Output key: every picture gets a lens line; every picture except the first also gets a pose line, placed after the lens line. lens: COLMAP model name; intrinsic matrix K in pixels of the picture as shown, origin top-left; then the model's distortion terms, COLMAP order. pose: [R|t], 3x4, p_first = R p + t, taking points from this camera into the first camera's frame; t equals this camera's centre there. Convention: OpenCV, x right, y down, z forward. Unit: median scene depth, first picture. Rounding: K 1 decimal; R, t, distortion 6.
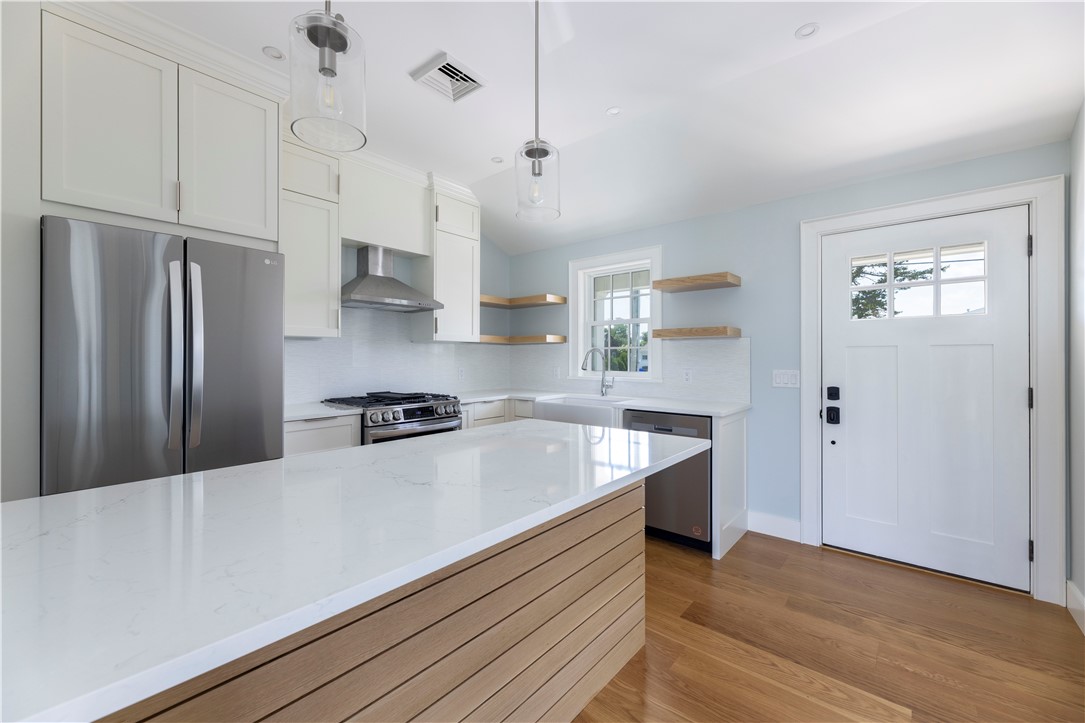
lens RADIAL K [[432.1, 0, 539.9], [0, 432.1, 361.7], [0, 0, 1]] dist [-0.001641, 0.000541]
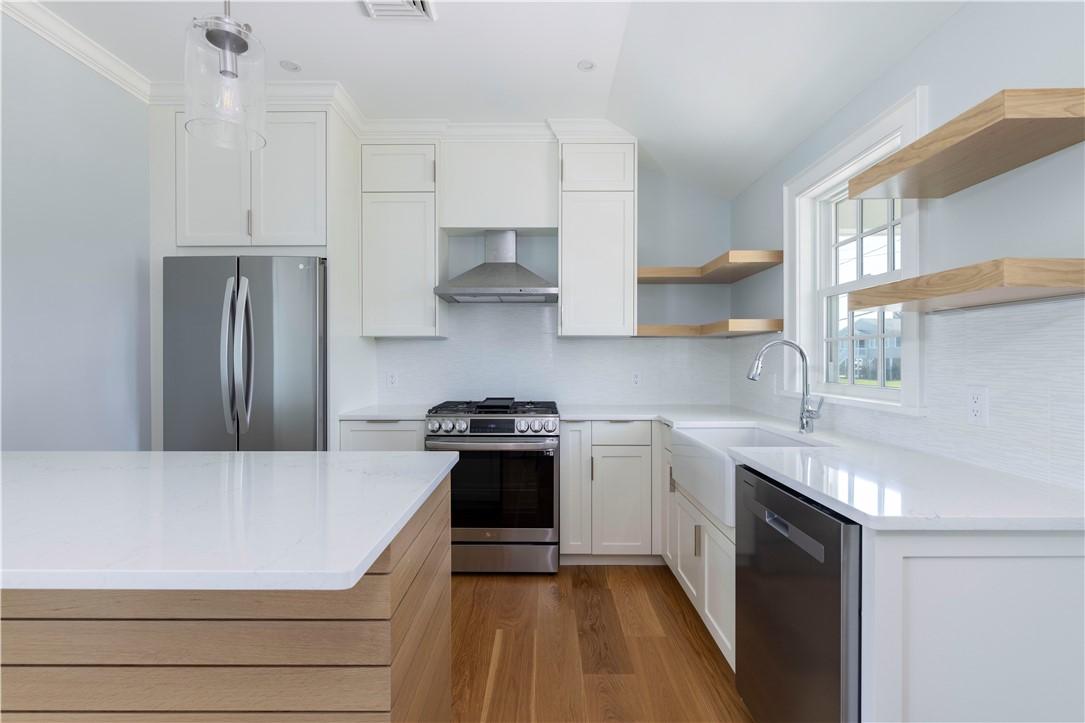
lens RADIAL K [[507.2, 0, 542.5], [0, 507.2, 361.5], [0, 0, 1]] dist [0.001889, -0.000248]
pose [[0.651492, 0.003929, -0.758645, 0.425005], [-0.007362, 0.999972, -0.001143, -0.001450], [0.758620, 0.006329, 0.651503, 0.386171]]
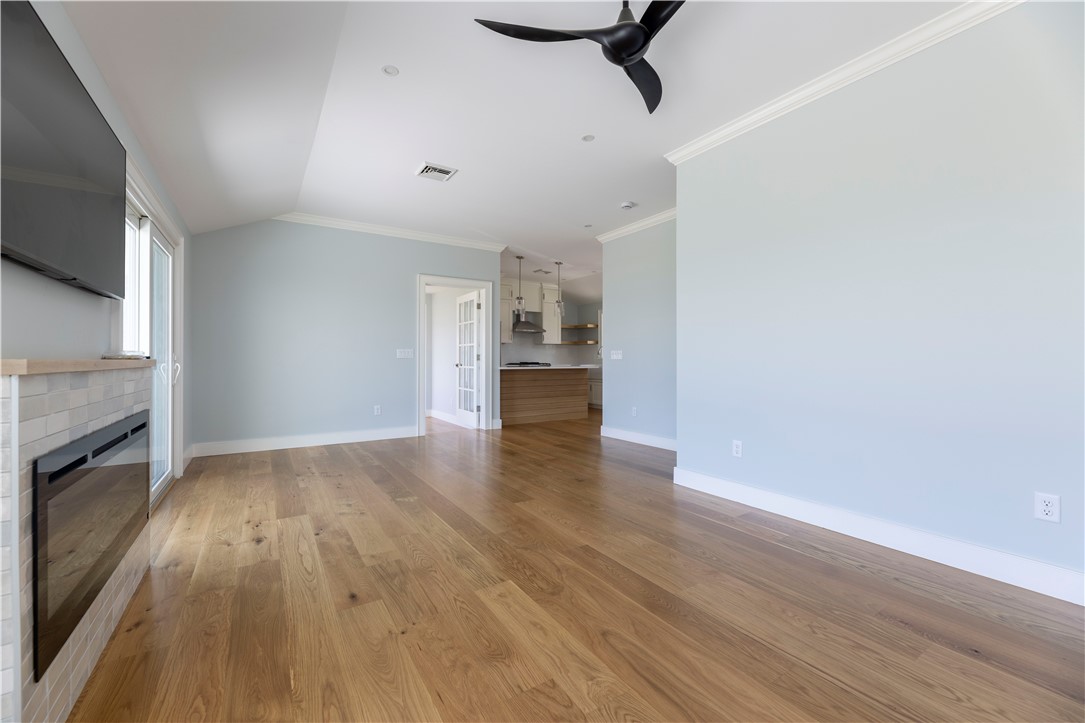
lens RADIAL K [[437.4, 0, 540.4], [0, 437.4, 359.3], [0, 0, 1]] dist [0.003663, 0.000201]
pose [[0.957675, 0.002492, -0.287840, 0.532158], [-0.003994, 0.999981, -0.004634, 0.062603], [0.287823, 0.005588, 0.957667, -1.635156]]
